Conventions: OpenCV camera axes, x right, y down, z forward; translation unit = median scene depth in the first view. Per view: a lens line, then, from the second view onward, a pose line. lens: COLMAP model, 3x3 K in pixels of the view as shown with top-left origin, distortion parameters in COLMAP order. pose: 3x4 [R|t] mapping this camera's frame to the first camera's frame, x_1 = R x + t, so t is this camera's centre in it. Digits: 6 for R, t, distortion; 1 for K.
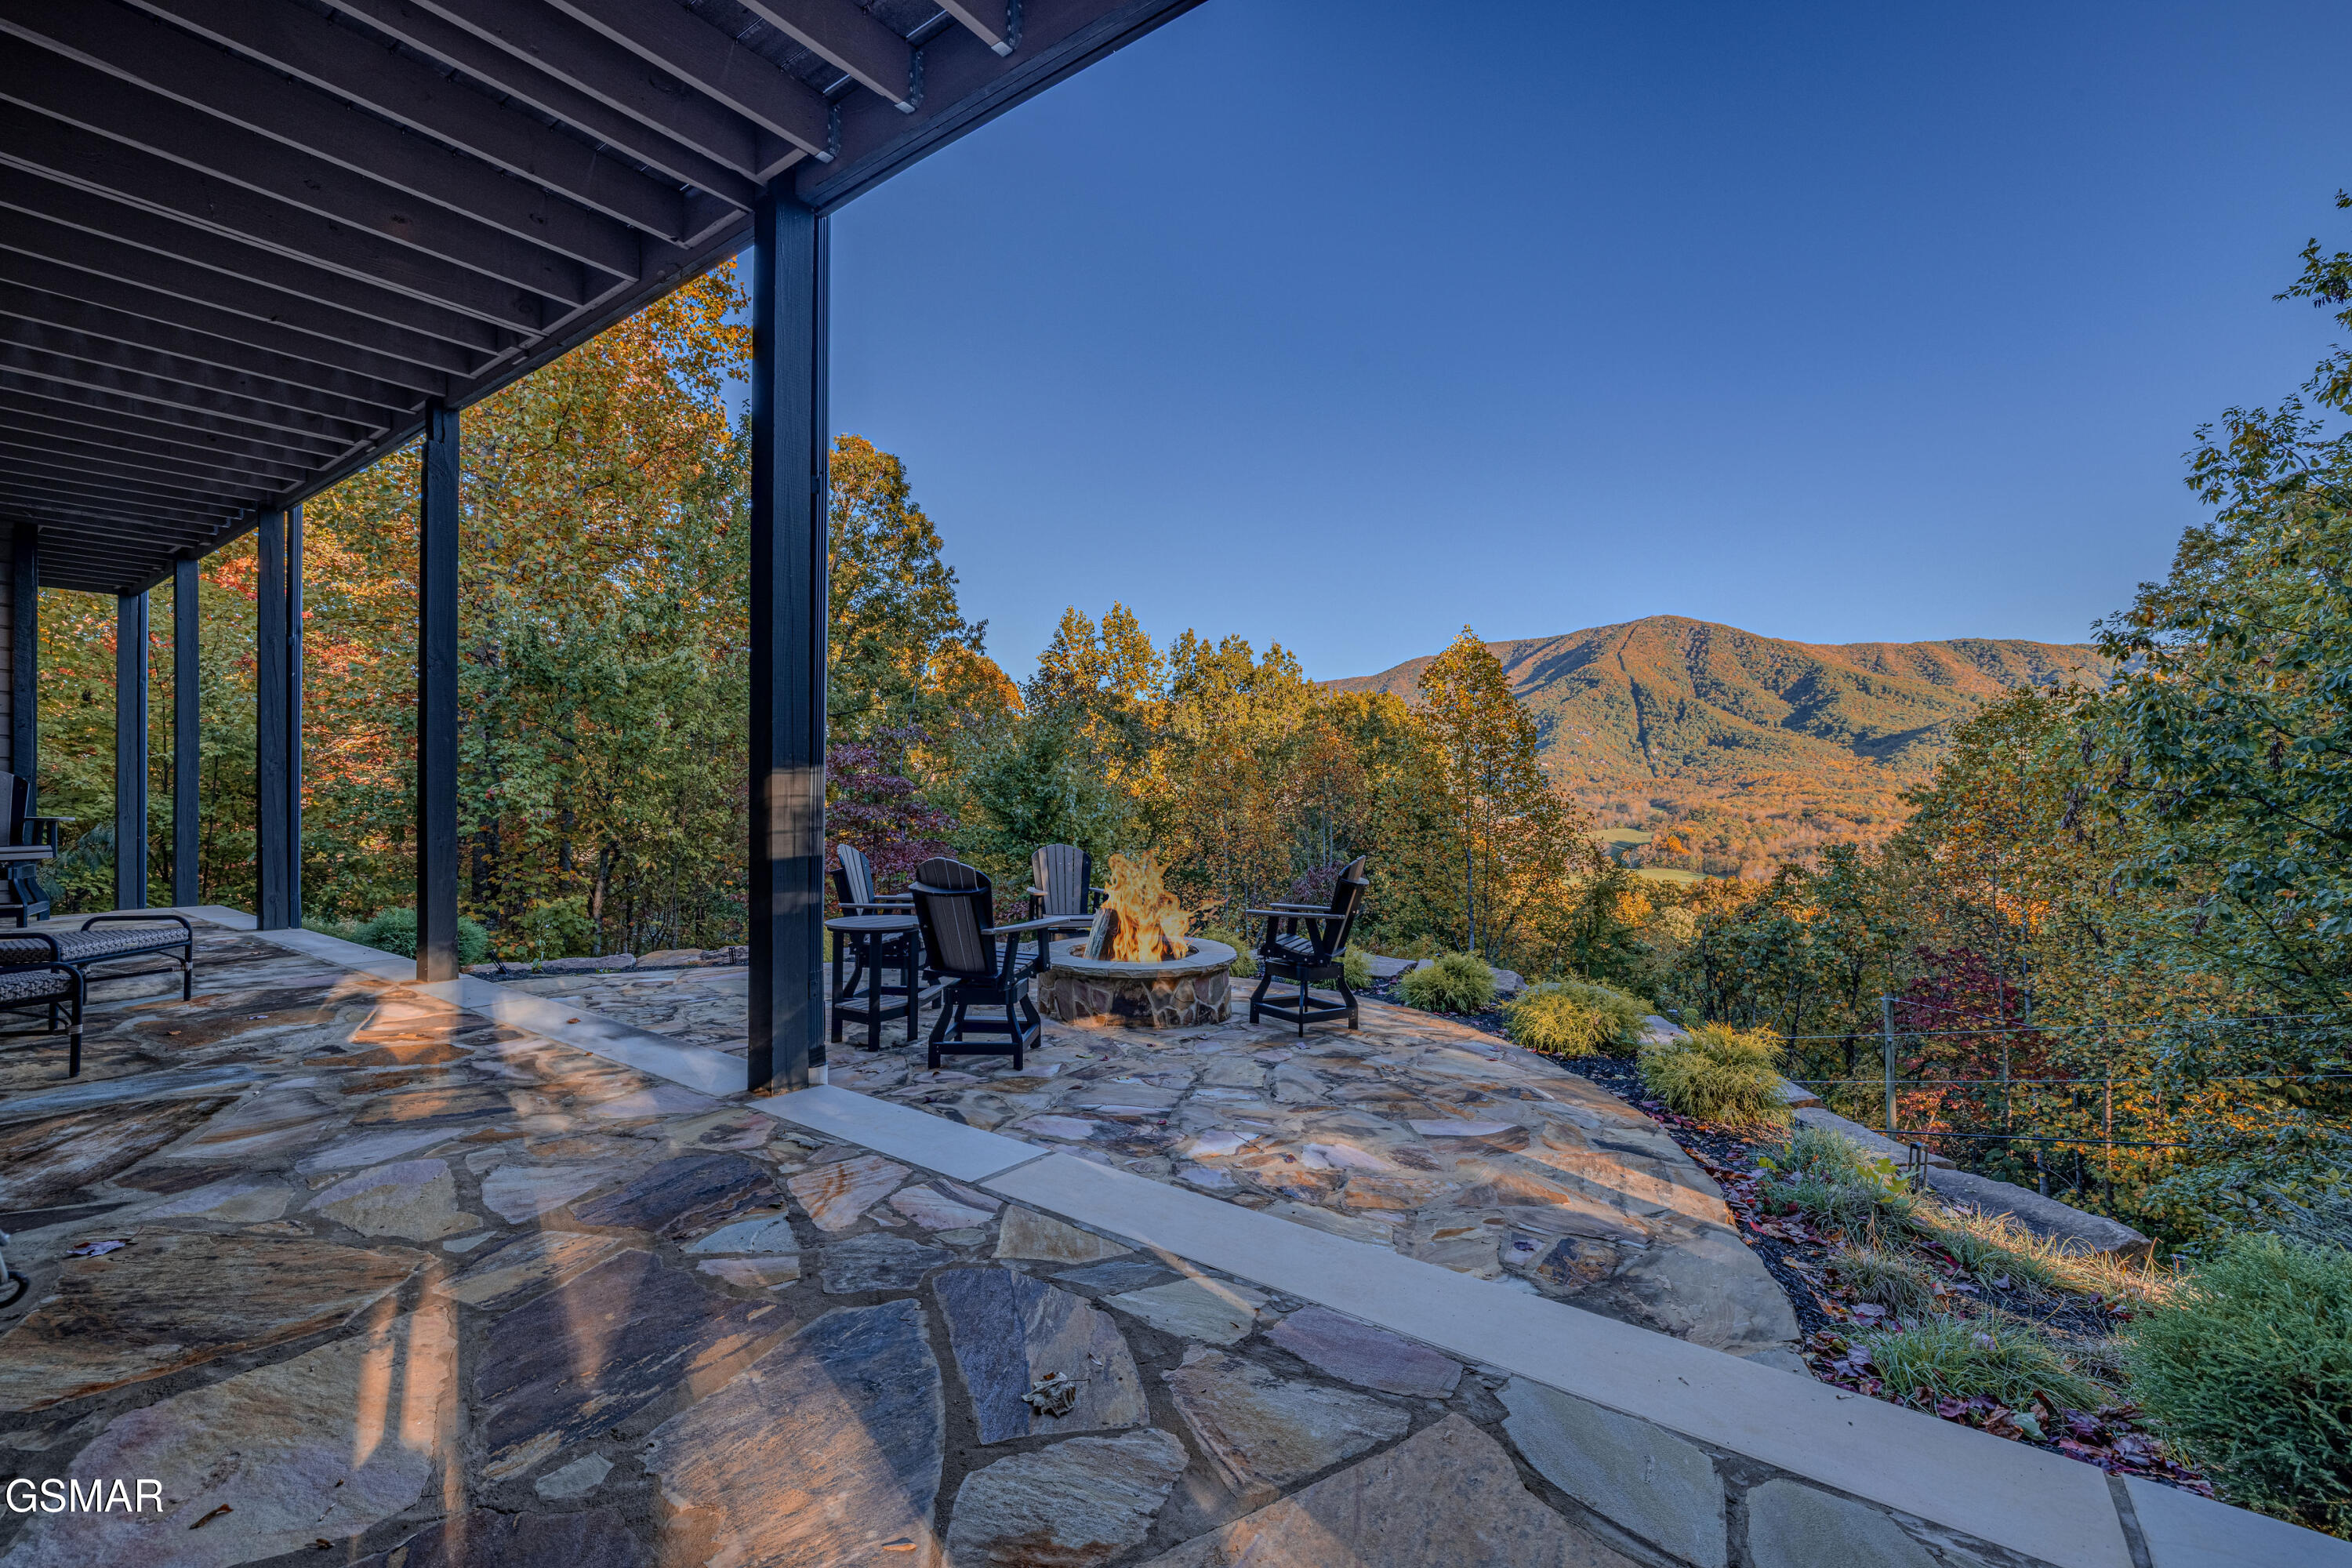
lens RADIAL K [[982.2, 0, 1169.7], [0, 982.2, 779.3], [0, 0, 1]] dist [0.000028, 0.000052]
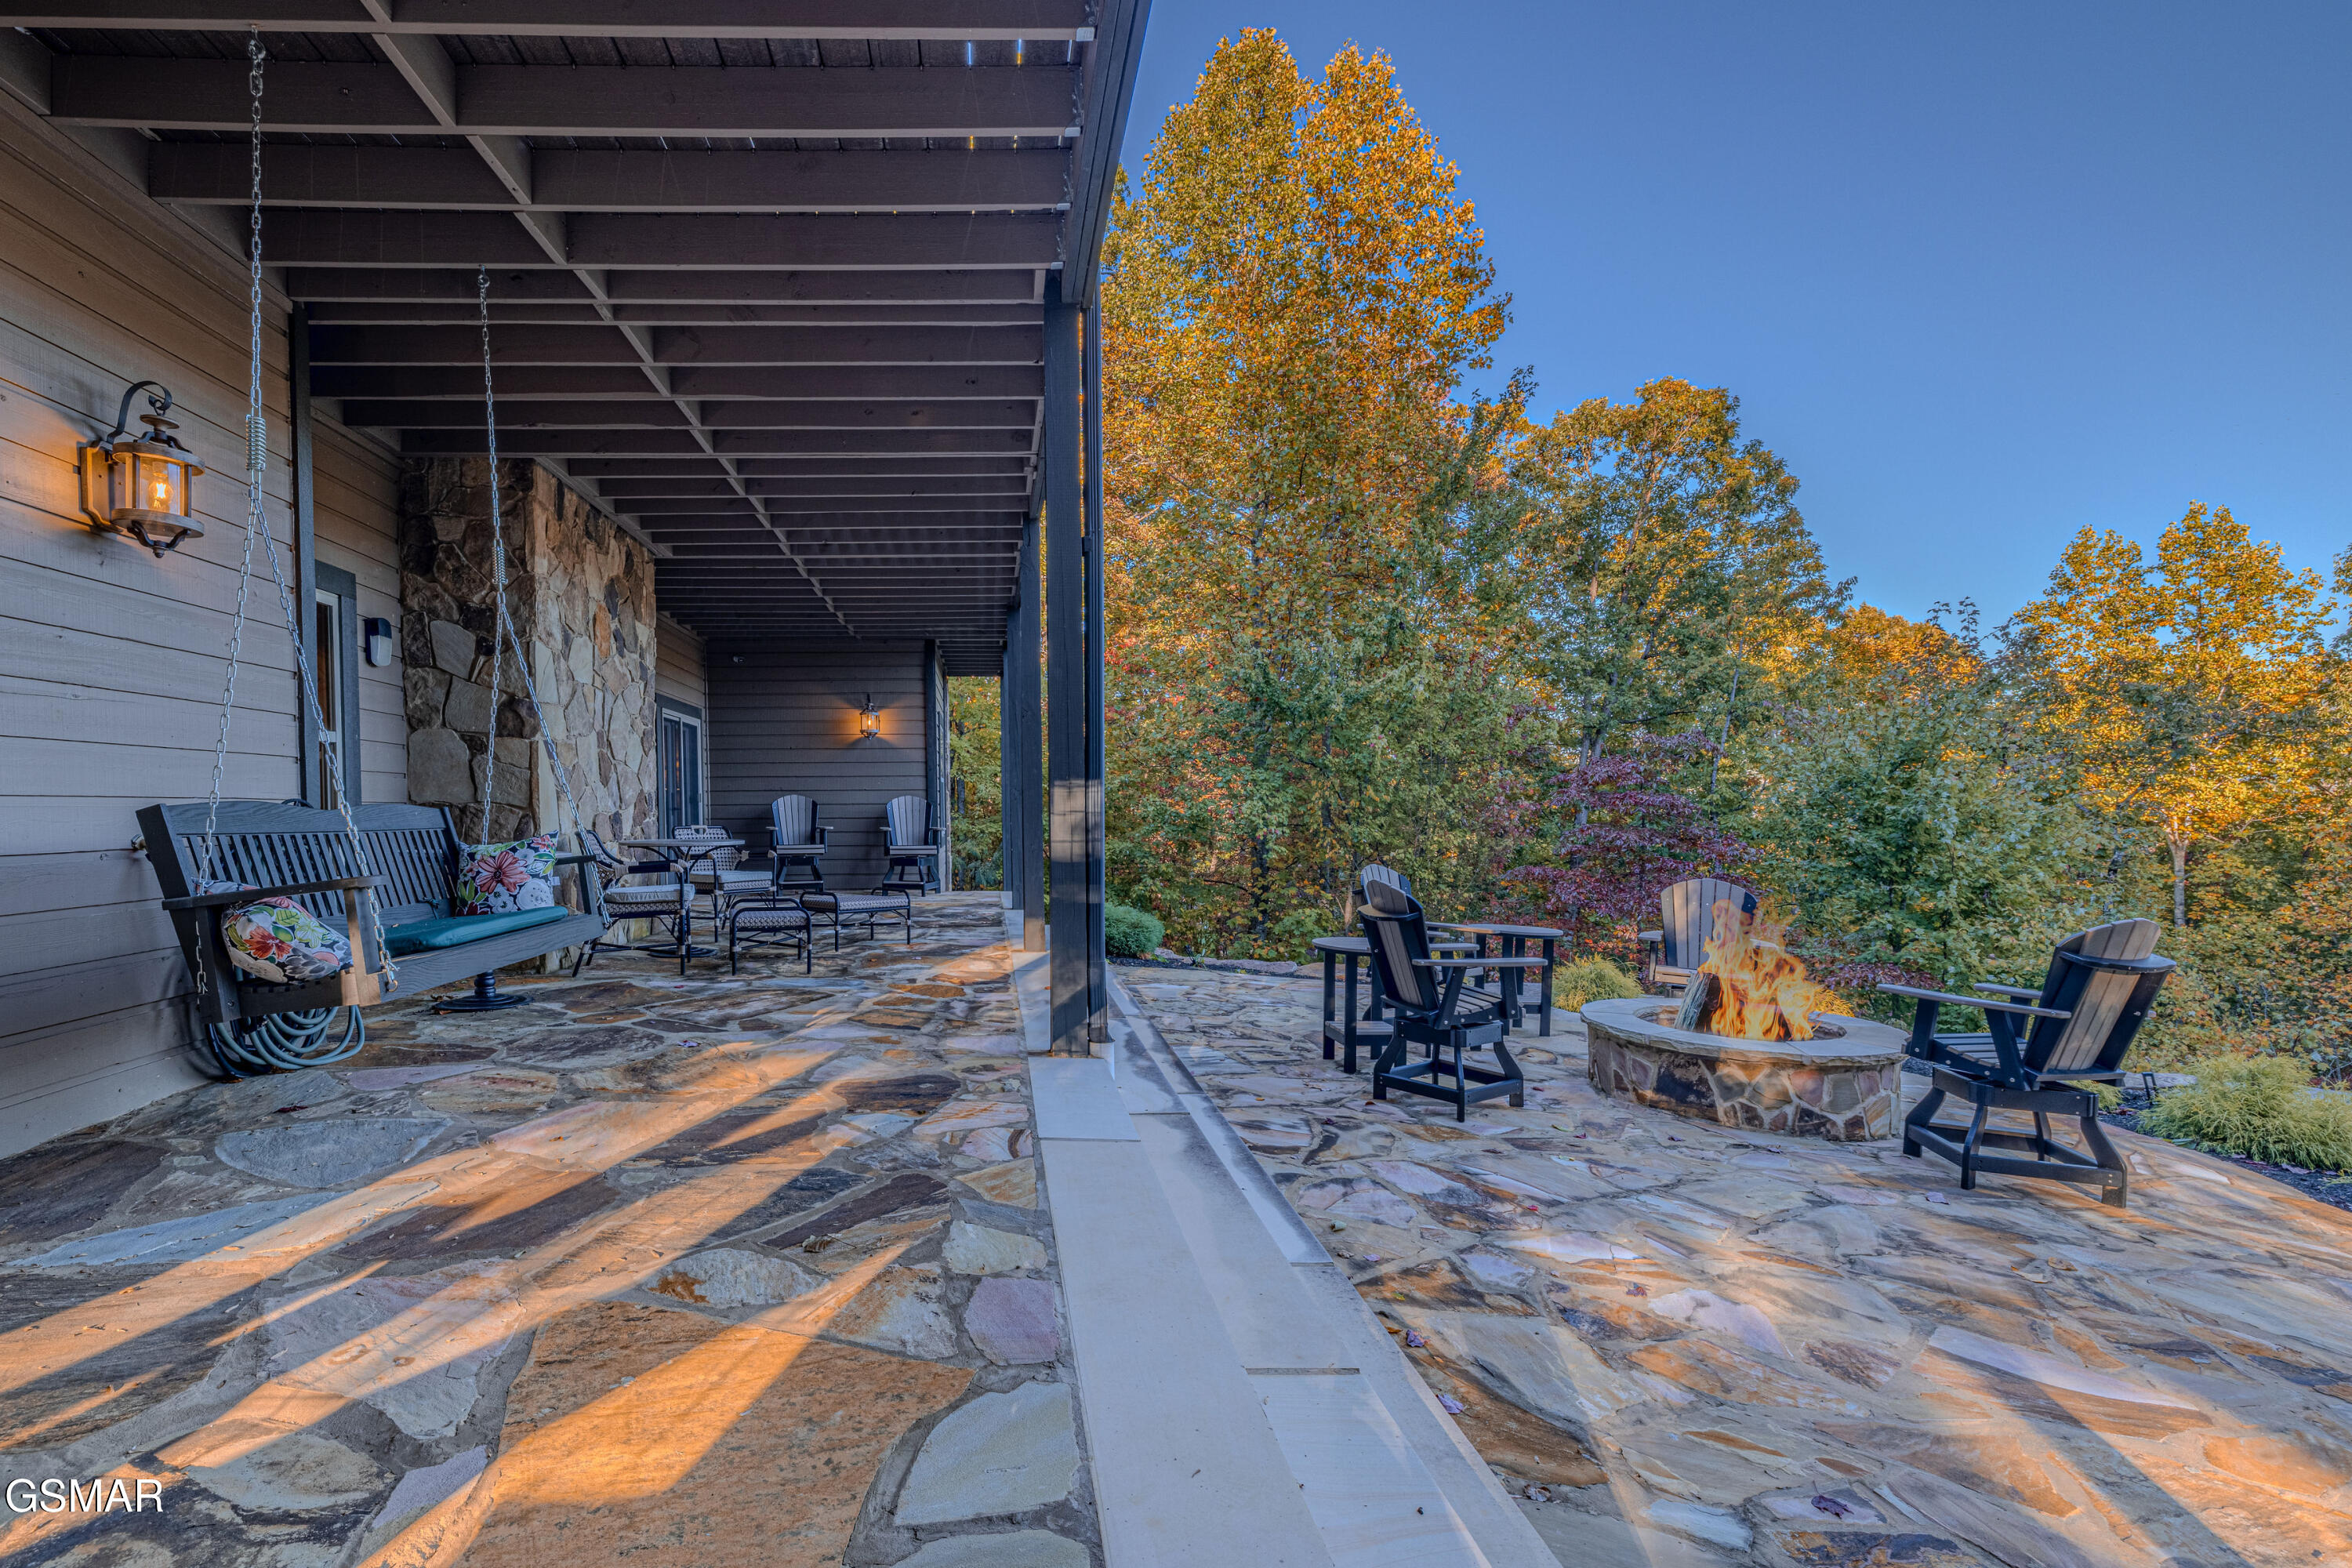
lens RADIAL K [[1194.0, 0, 1175.3], [0, 1194.0, 843.2], [0, 0, 1]] dist [0.000381, 0.000100]
pose [[0.605382, 0.019939, -0.795685, 0.429717], [0.008281, 0.999474, 0.031345, 0.005700], [0.795892, -0.025565, 0.604899, 0.113445]]
